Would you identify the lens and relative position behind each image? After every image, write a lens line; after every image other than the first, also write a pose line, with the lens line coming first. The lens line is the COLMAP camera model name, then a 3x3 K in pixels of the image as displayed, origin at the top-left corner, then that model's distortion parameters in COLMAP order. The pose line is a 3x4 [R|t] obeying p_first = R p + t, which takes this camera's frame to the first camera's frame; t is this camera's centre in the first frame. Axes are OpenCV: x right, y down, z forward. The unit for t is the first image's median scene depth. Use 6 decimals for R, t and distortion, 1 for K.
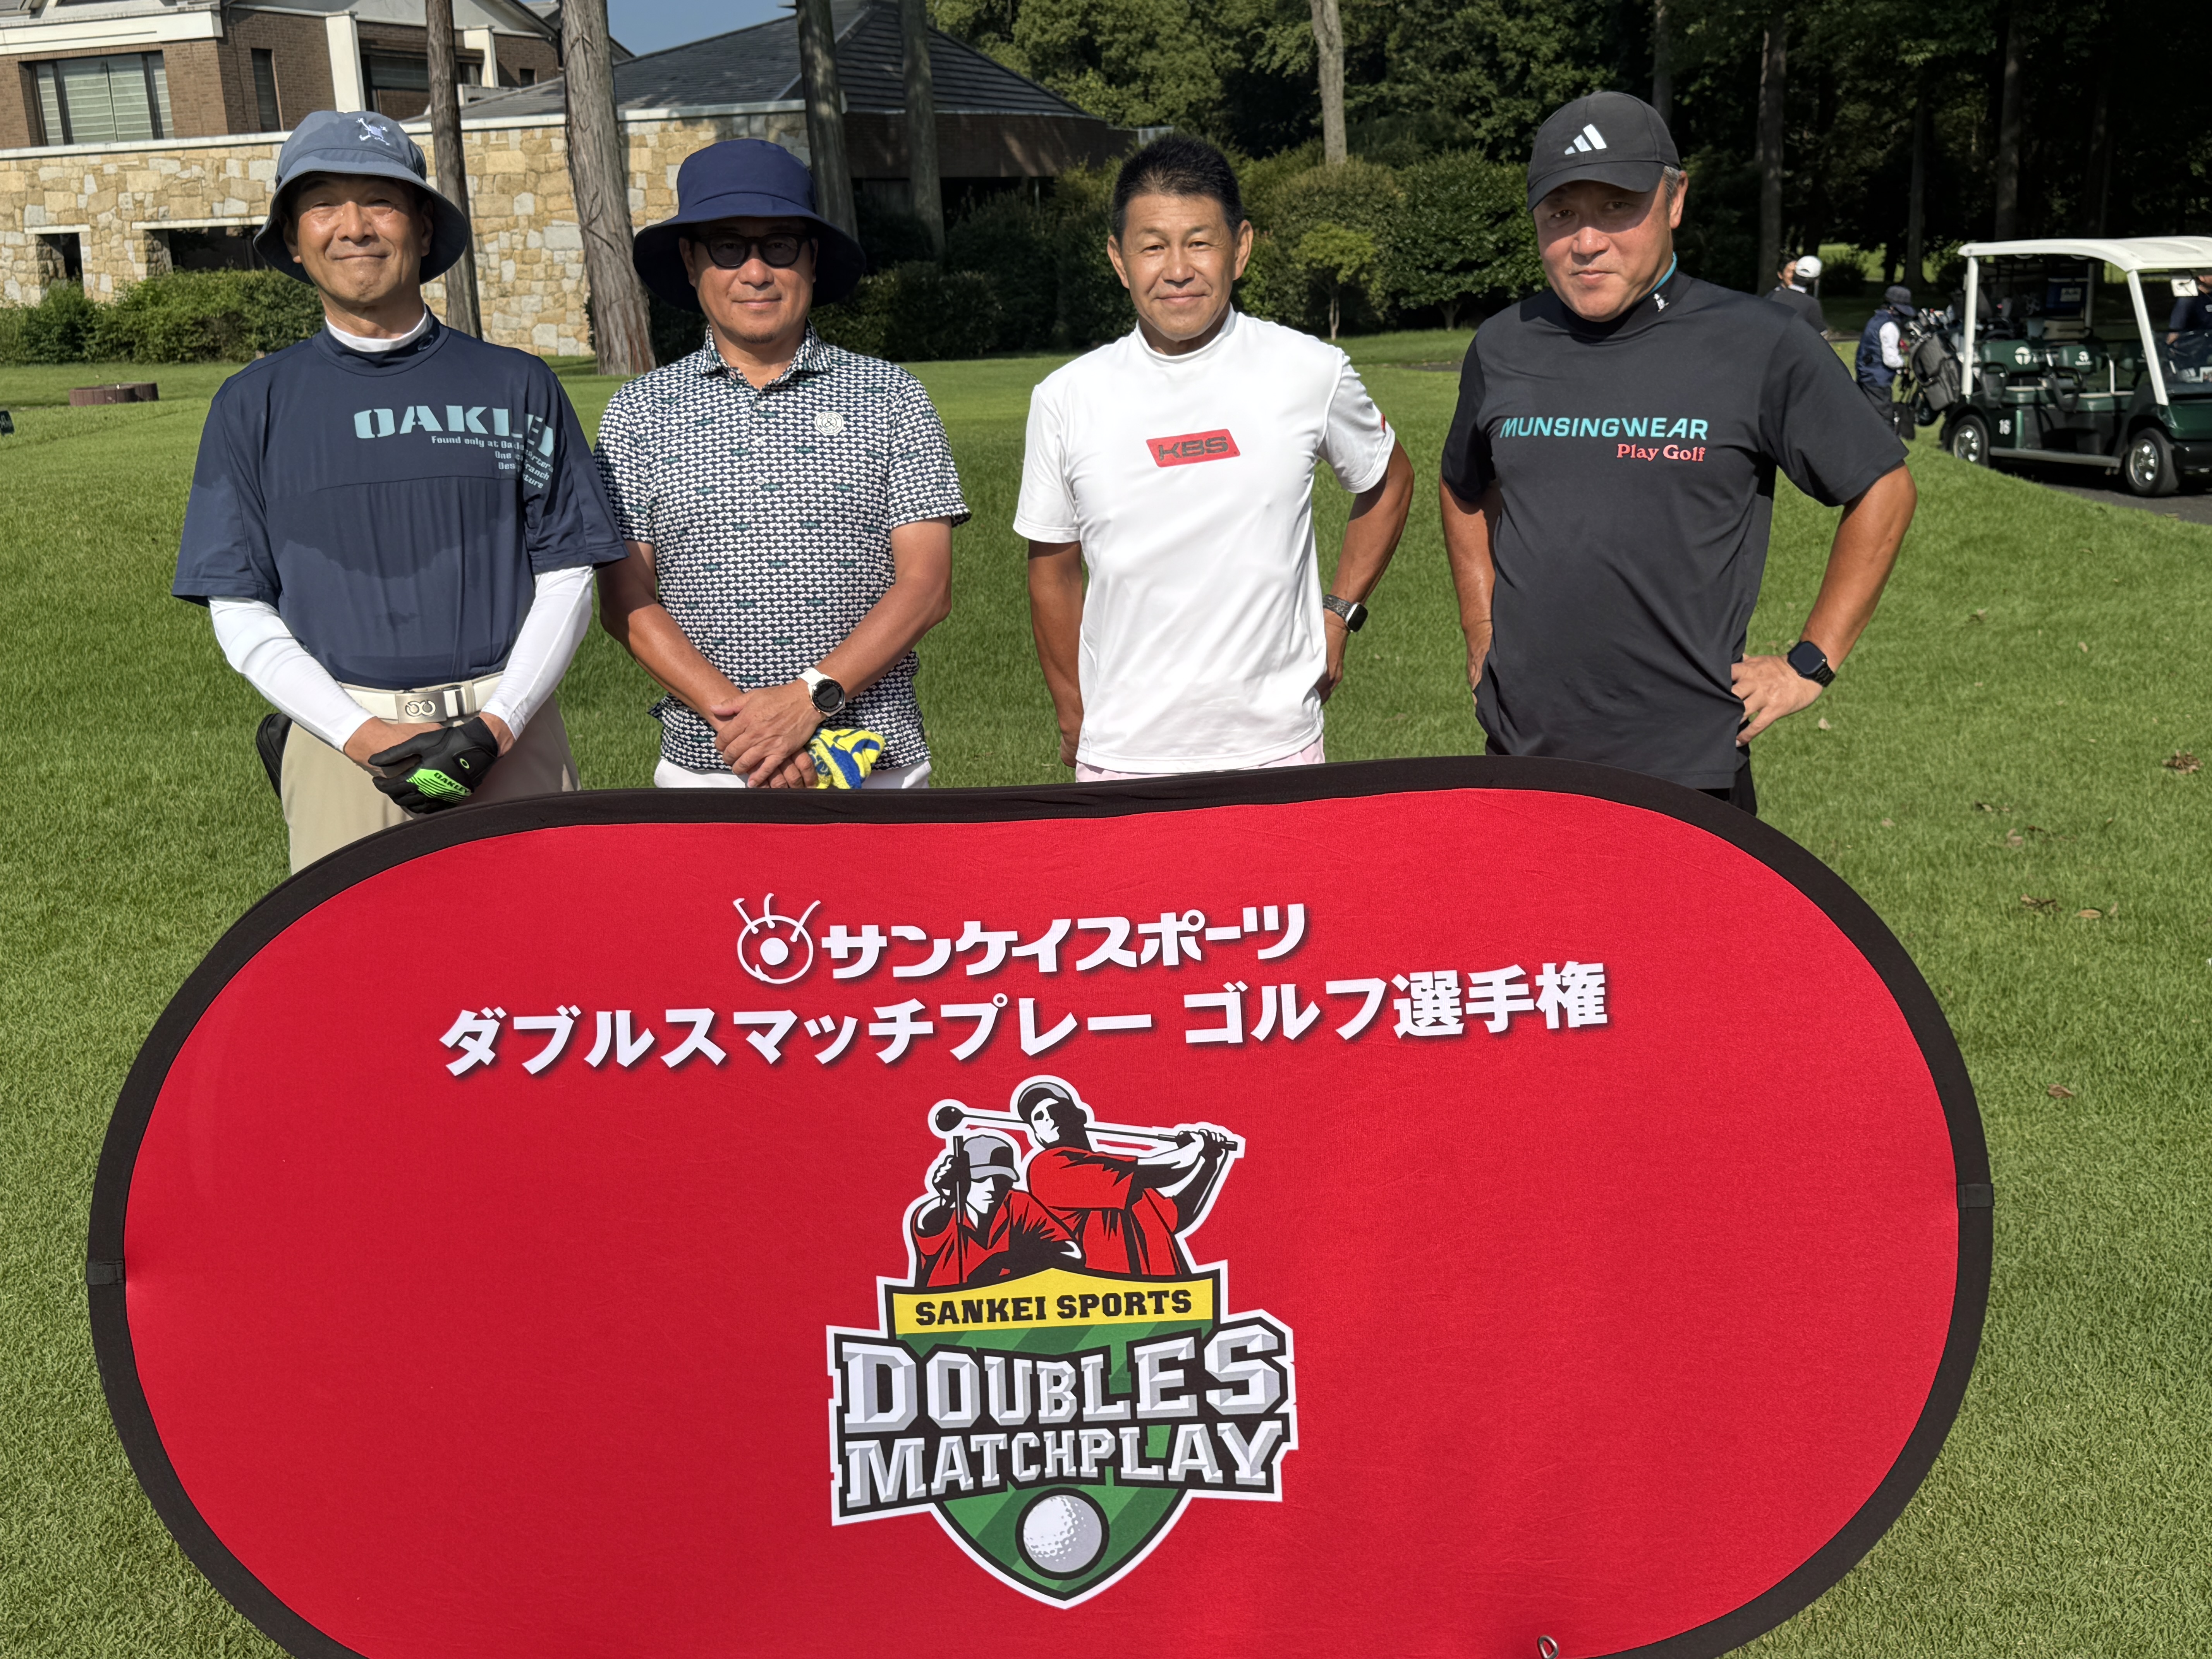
lens RADIAL K [[2302.3, 0, 1142.7], [0, 2302.3, 816.8], [0, 0, 1]] dist [0.007397, 0.000000]
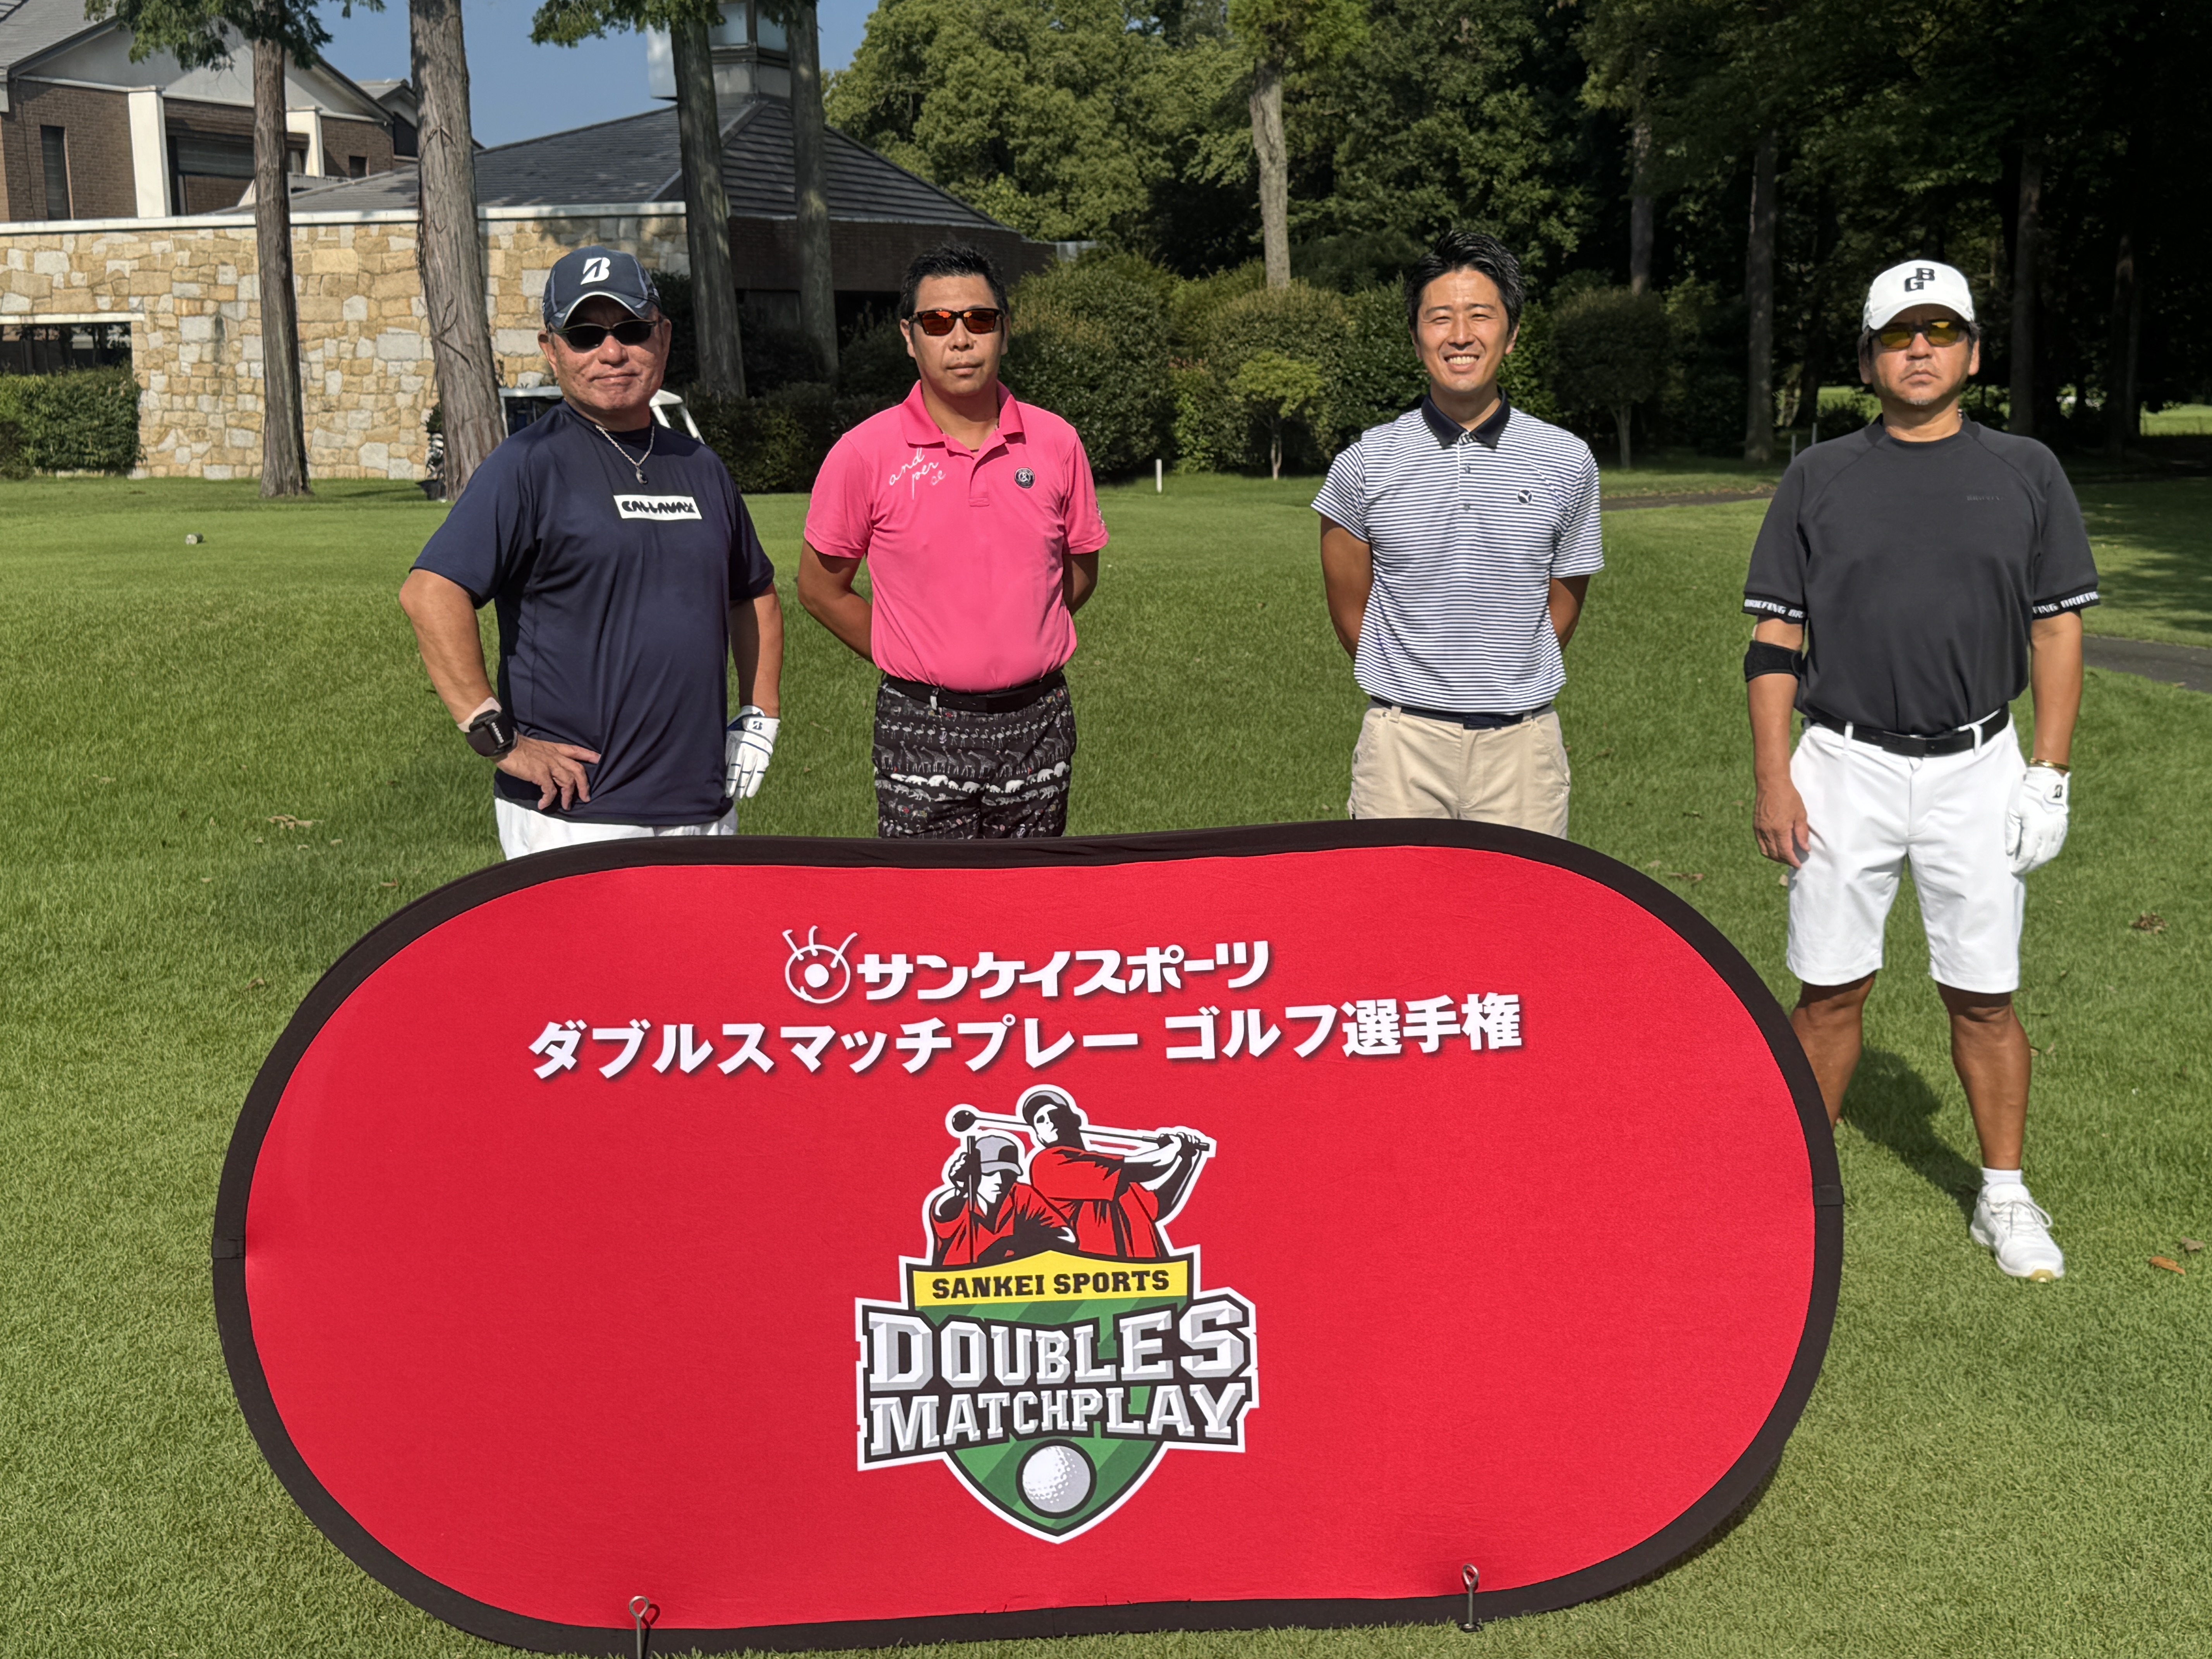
lens RADIAL K [[2697.6, 0, 1175.8], [0, 2697.6, 765.6], [0, 0, 1]] dist [0.030661, 0.000000]
pose [[0.998736, 0.016173, 0.047590, -0.041524], [-0.011434, 0.995100, -0.098213, 0.078799], [-0.048945, 0.097545, 0.994027, -0.359484]]
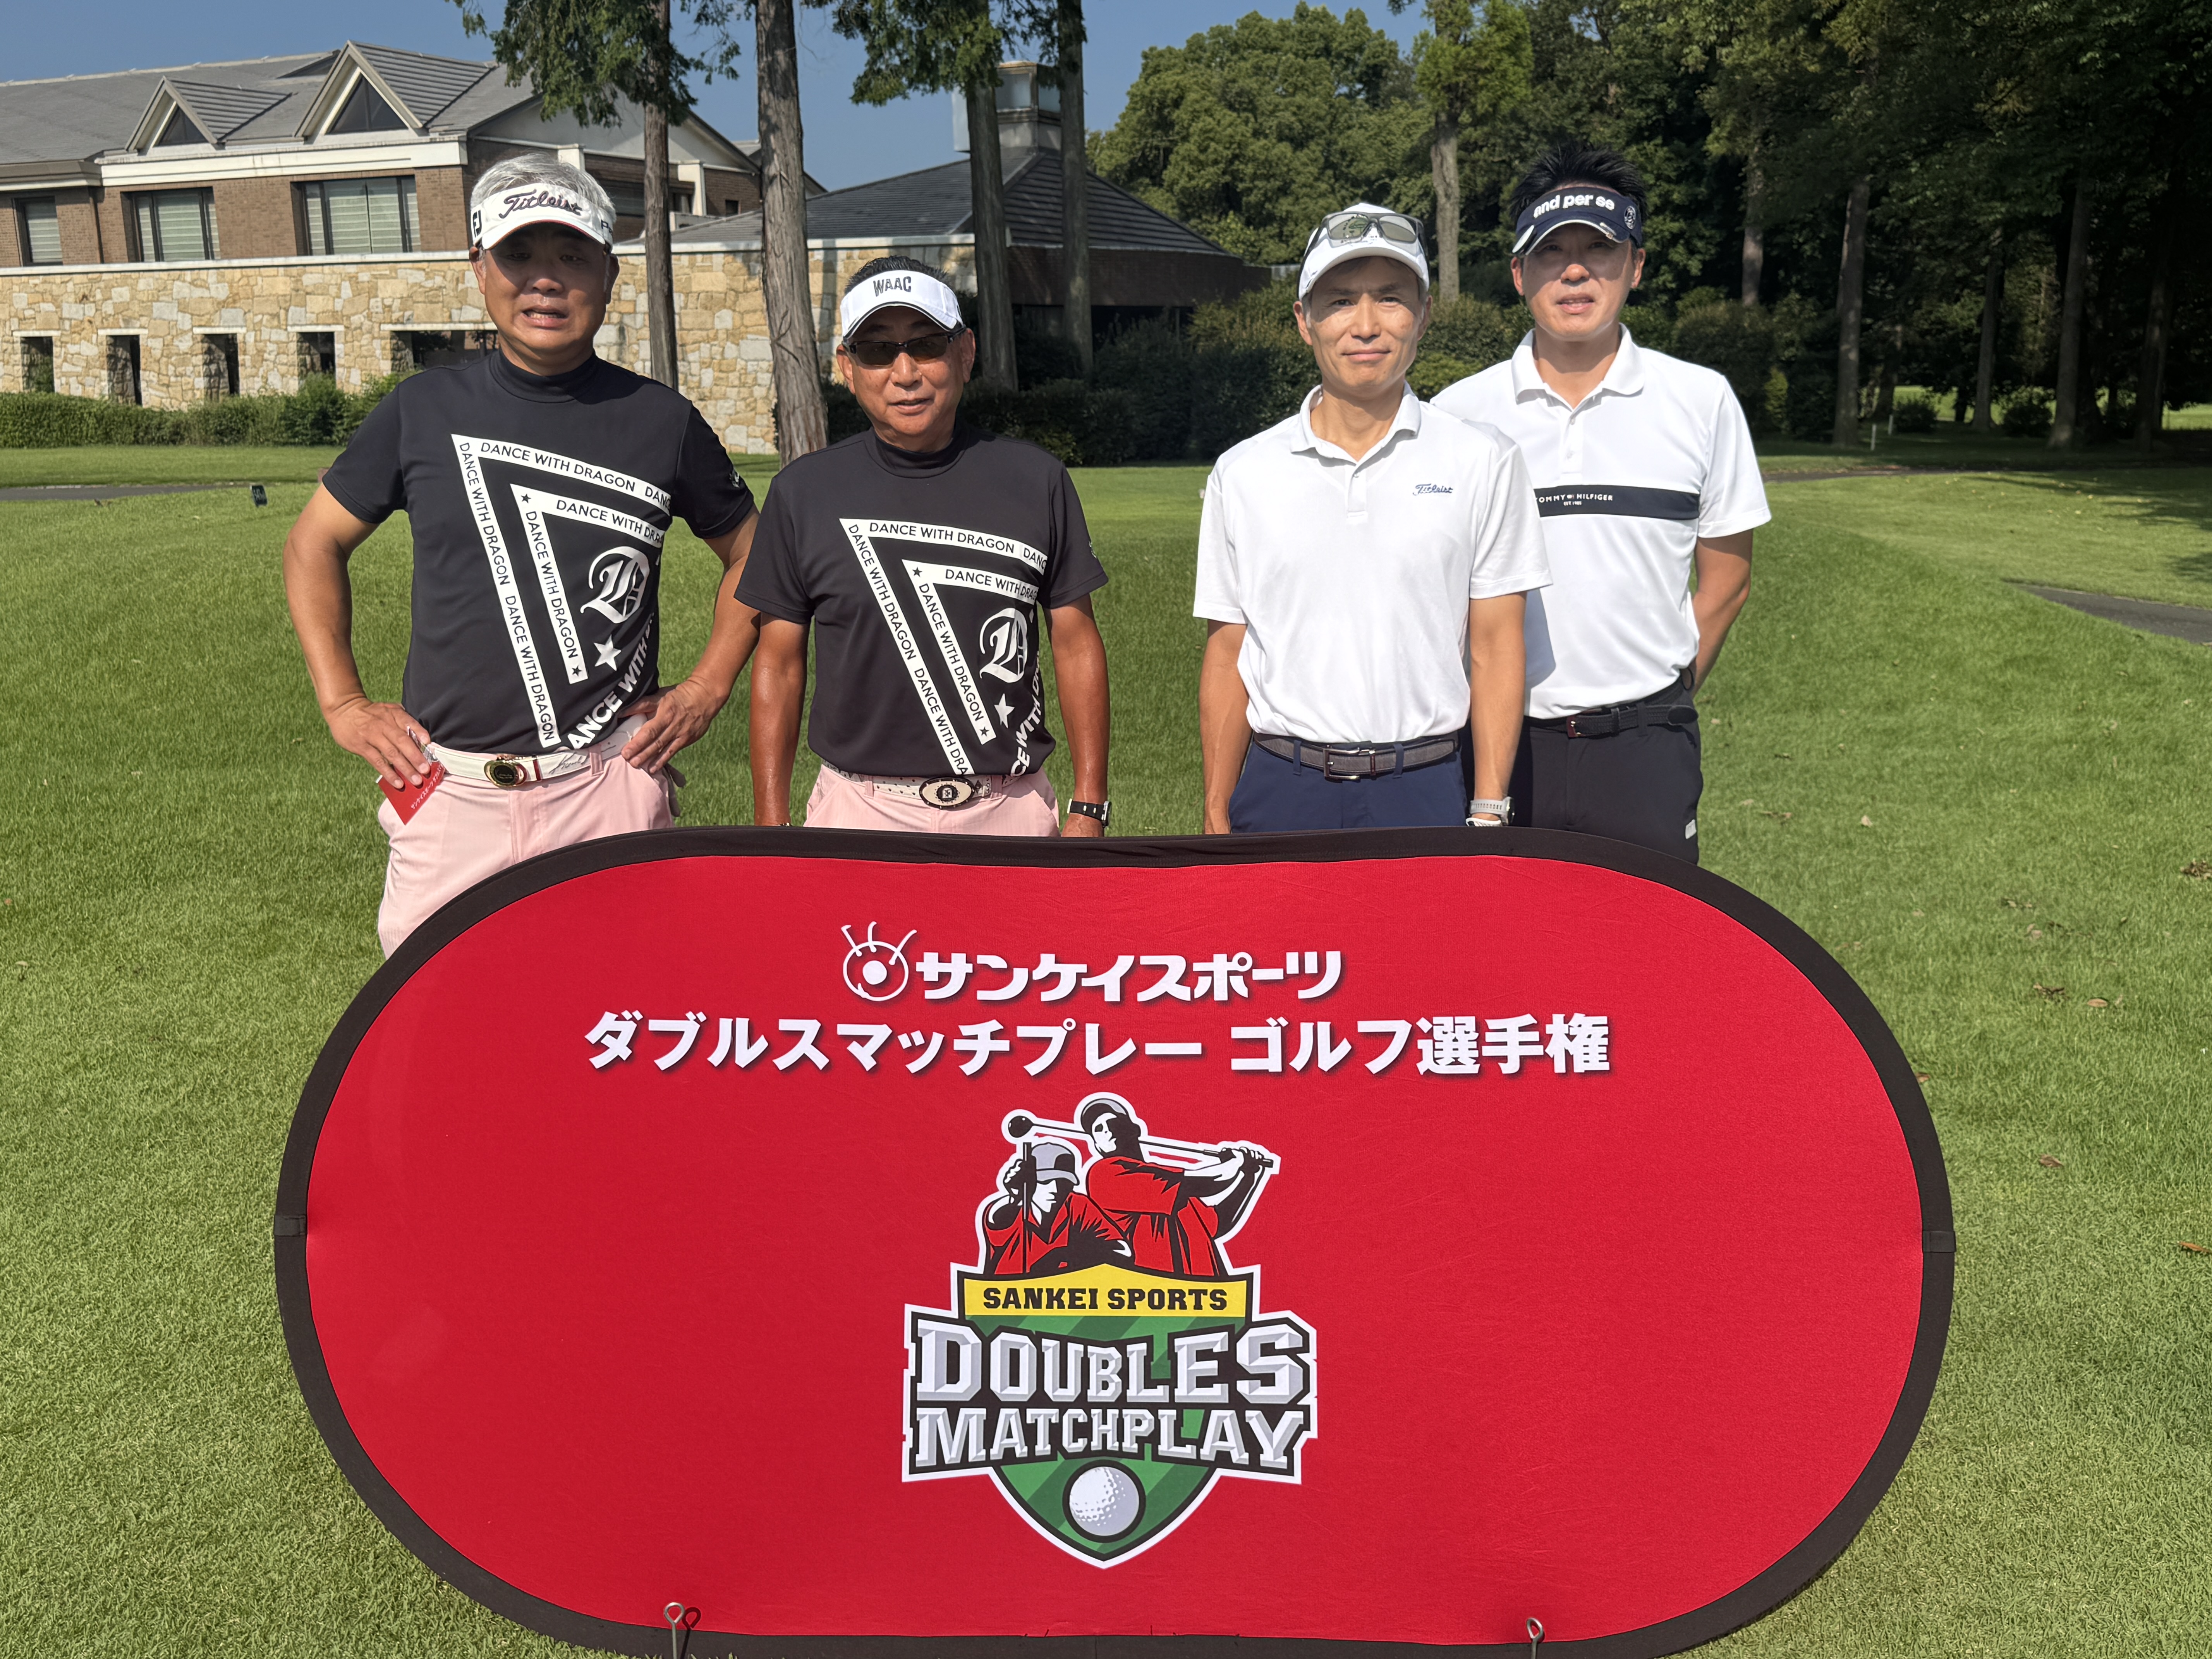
lens RADIAL K [[2096.0, 0, 1142.5], [0, 2096.0, 810.0], [0, 0, 1]] dist [0.003326, 0.000000]
pose [[0.997723, 0.039590, -0.054602, 0.024353], [-0.041493, 0.998555, -0.034163, 0.007235], [0.053170, 0.036351, 0.997924, -0.031760]]
